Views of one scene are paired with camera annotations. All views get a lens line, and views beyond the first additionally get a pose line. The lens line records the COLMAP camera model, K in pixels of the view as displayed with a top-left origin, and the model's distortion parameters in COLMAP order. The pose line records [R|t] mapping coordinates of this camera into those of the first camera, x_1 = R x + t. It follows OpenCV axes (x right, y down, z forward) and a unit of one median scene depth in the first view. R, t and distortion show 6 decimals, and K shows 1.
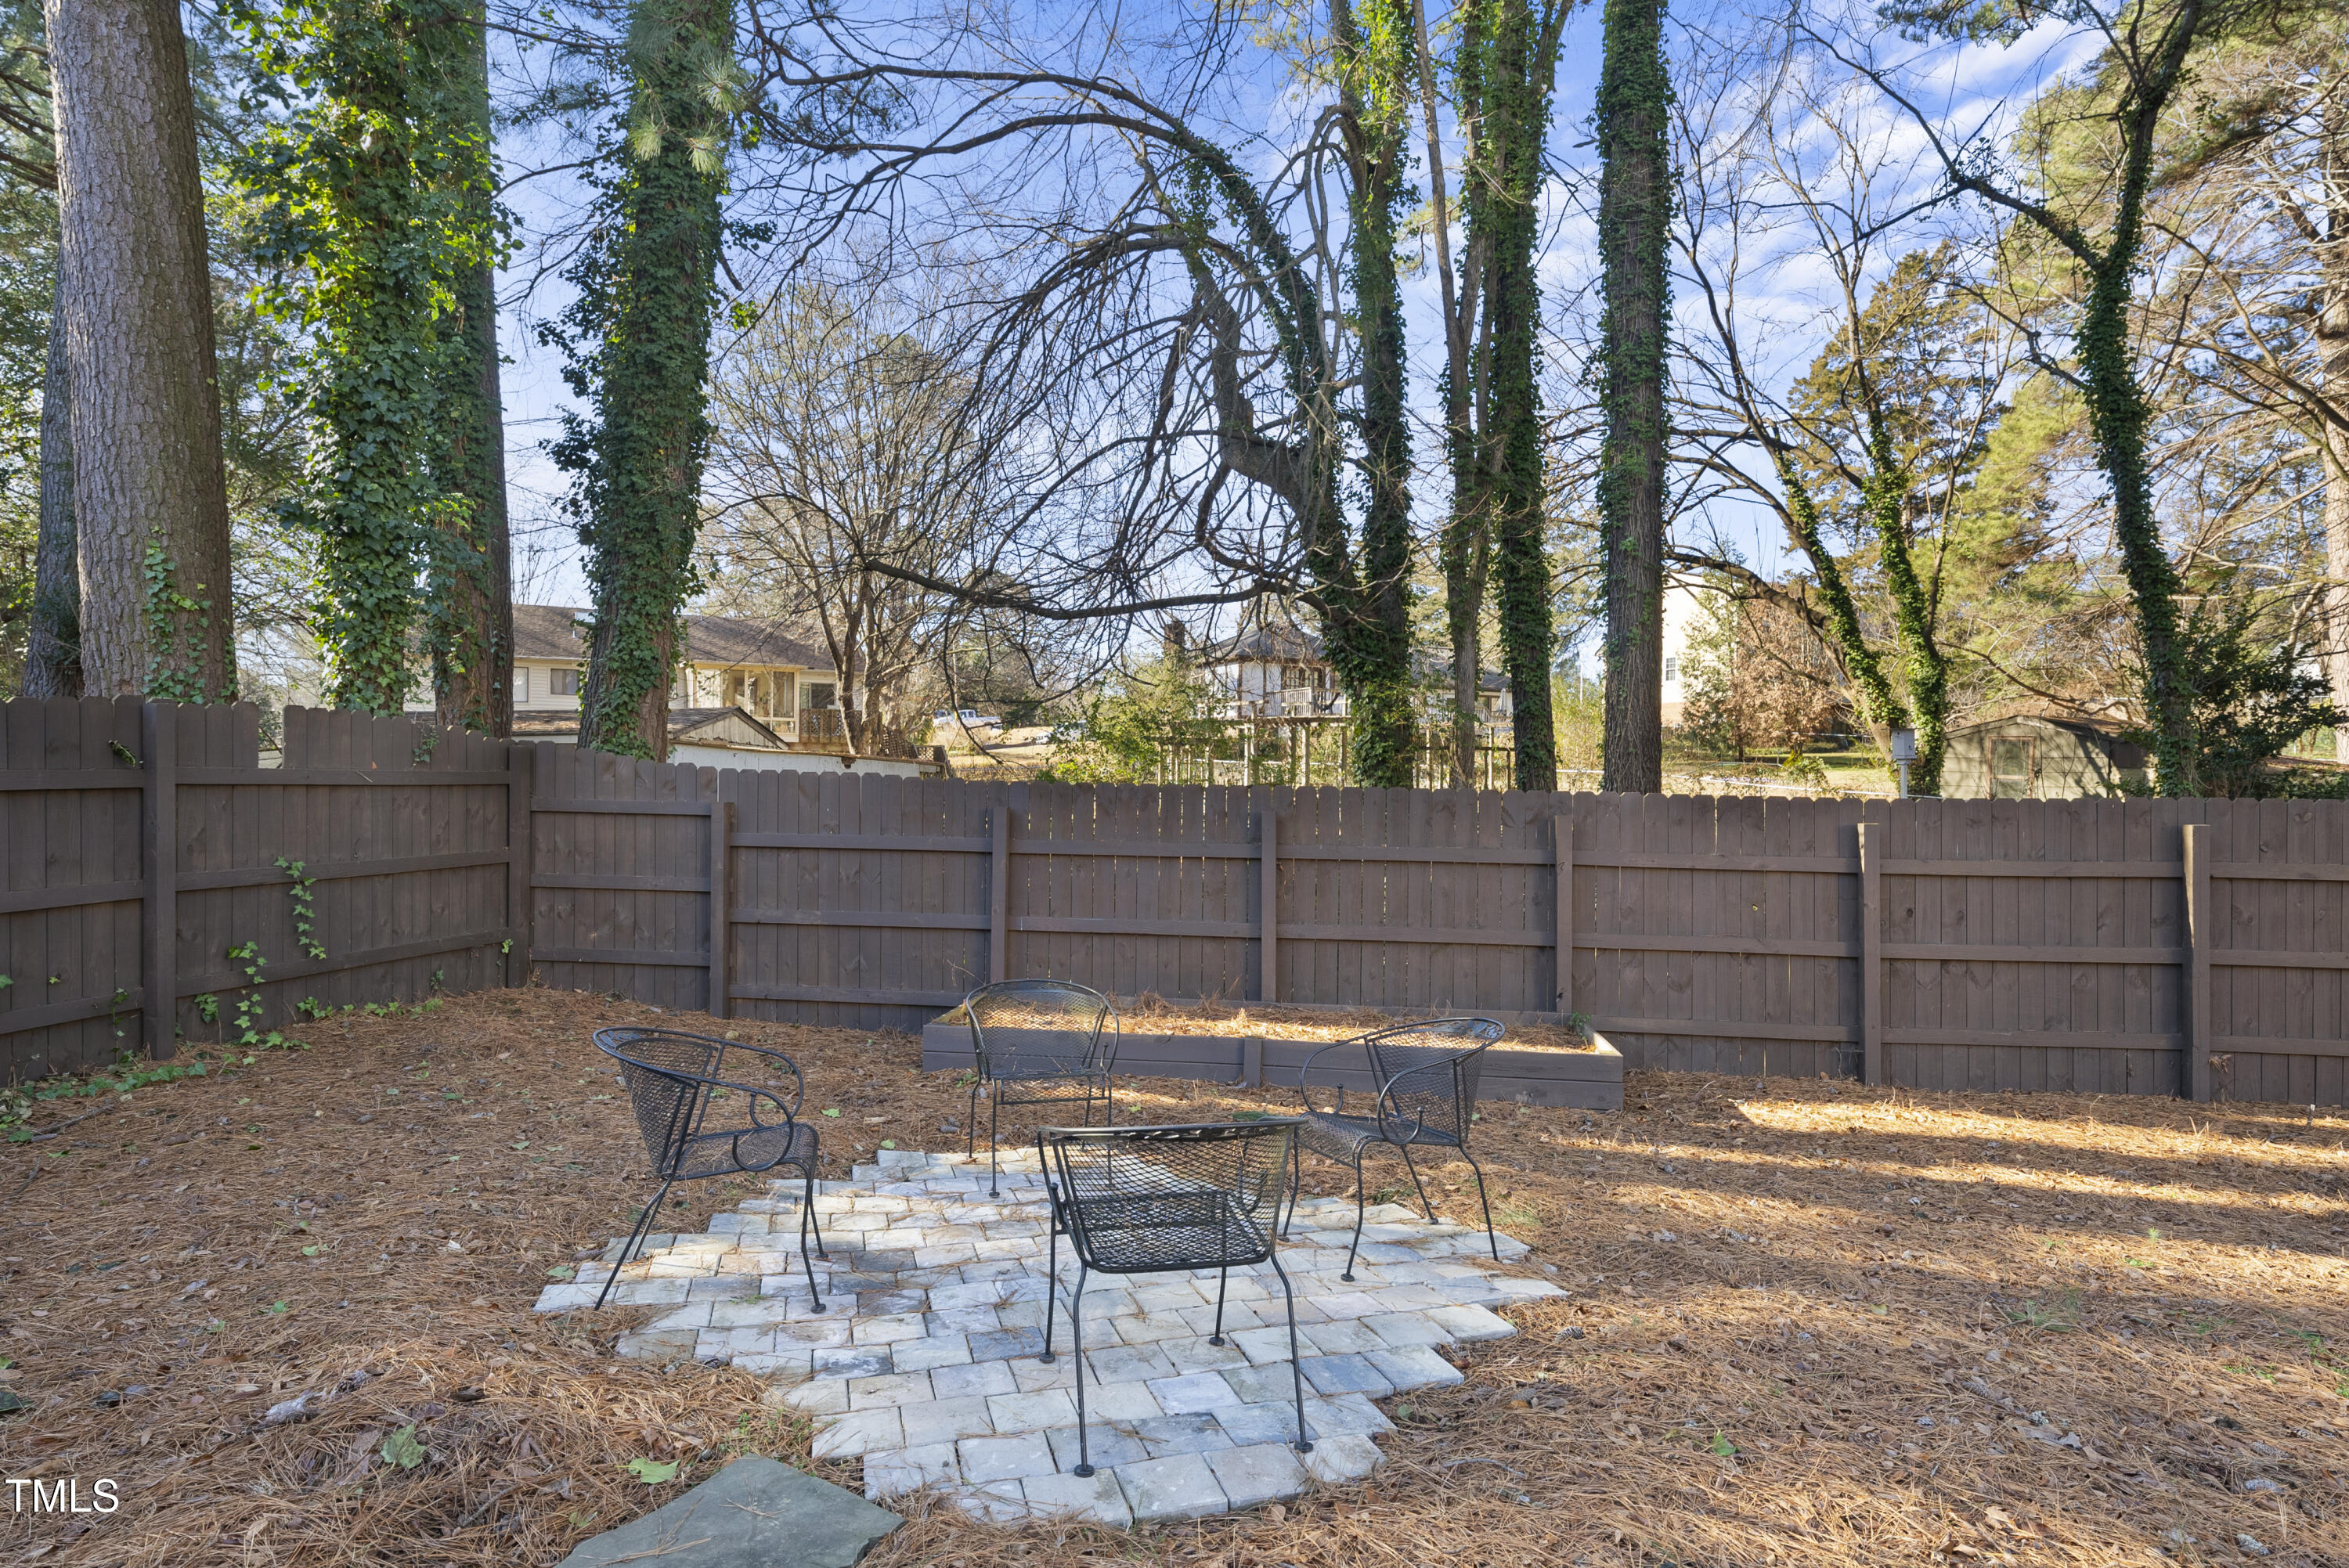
lens RADIAL K [[1241.6, 0, 1160.4], [0, 1241.6, 780.5], [0, 0, 1]] dist [0.000543, -0.001769]
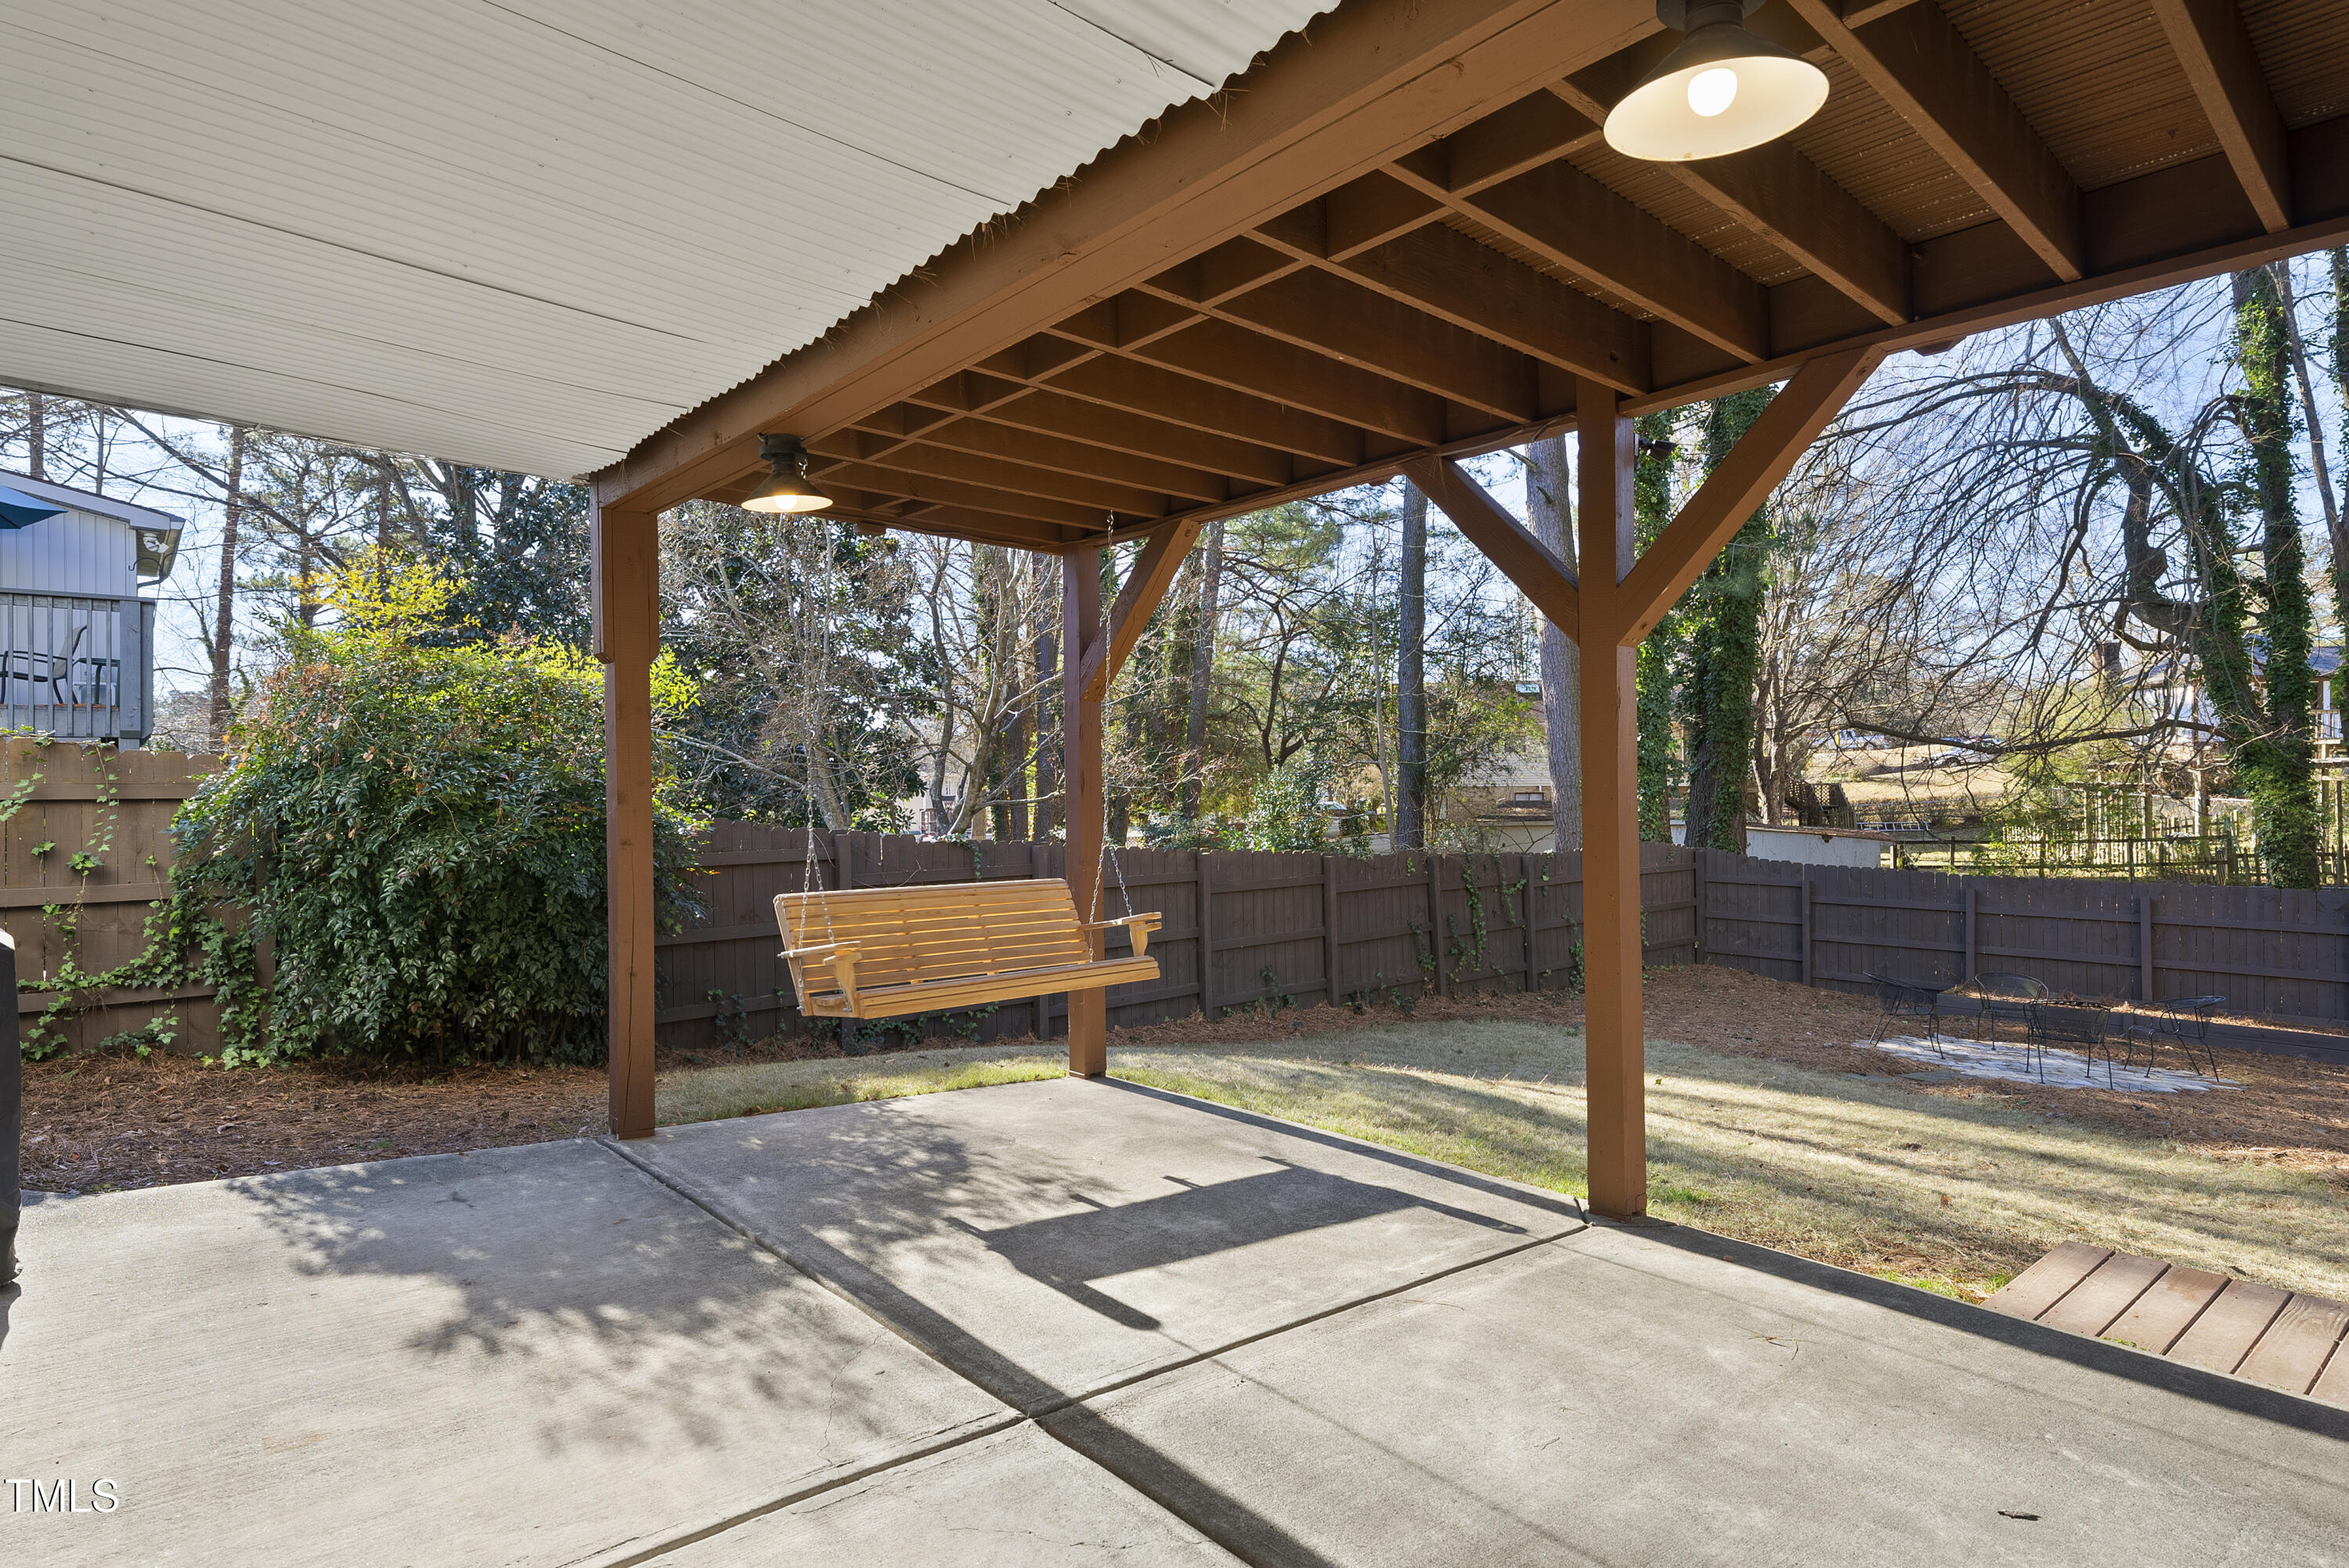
lens RADIAL K [[1241.6, 0, 1164.4], [0, 1241.6, 781.0], [0, 0, 1]] dist [0.000543, -0.001769]
pose [[0.799573, -0.016691, -0.600337, 0.021136], [0.011695, 0.999857, -0.012222, -0.094906], [0.600456, 0.002751, 0.799653, -0.895290]]
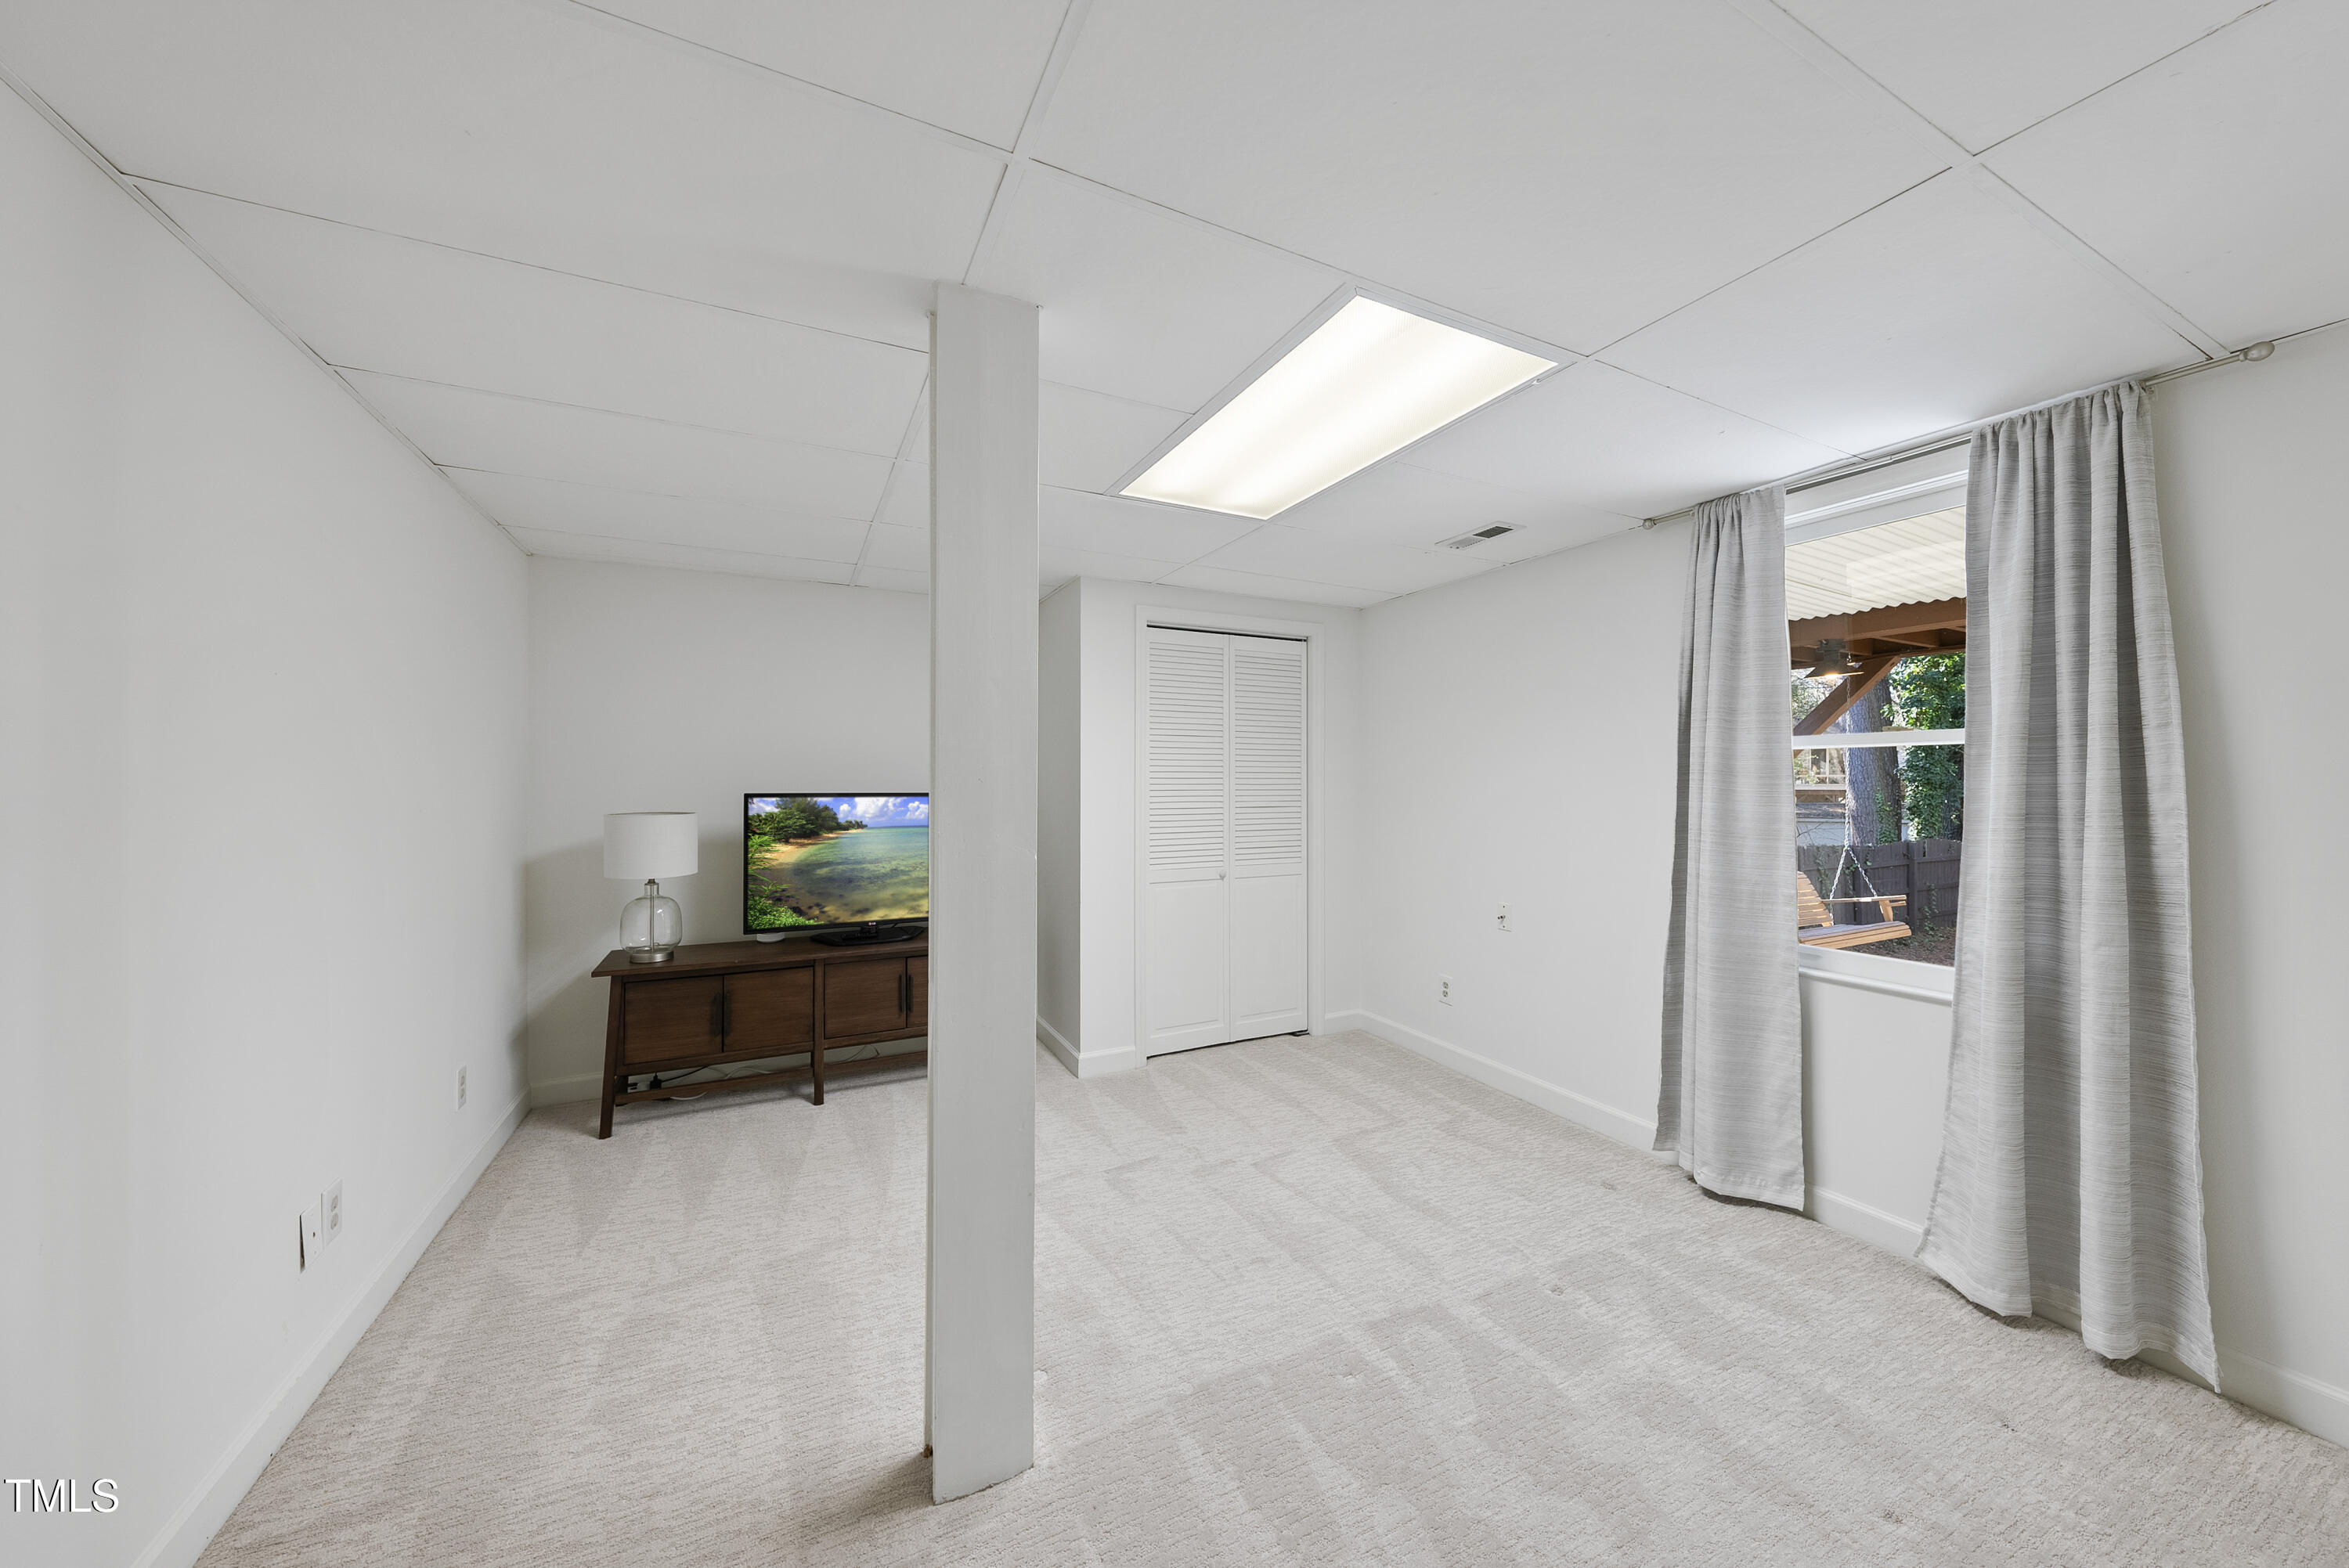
lens RADIAL K [[804.8, 0, 1167.0], [0, 804.8, 783.0], [0, 0, 1]] dist [-0.000637, -0.000016]
pose [[0.624035, -0.011540, -0.781311, -0.155481], [0.004698, 0.999928, -0.011016, -0.117561], [0.781382, 0.003204, 0.624045, -1.189697]]
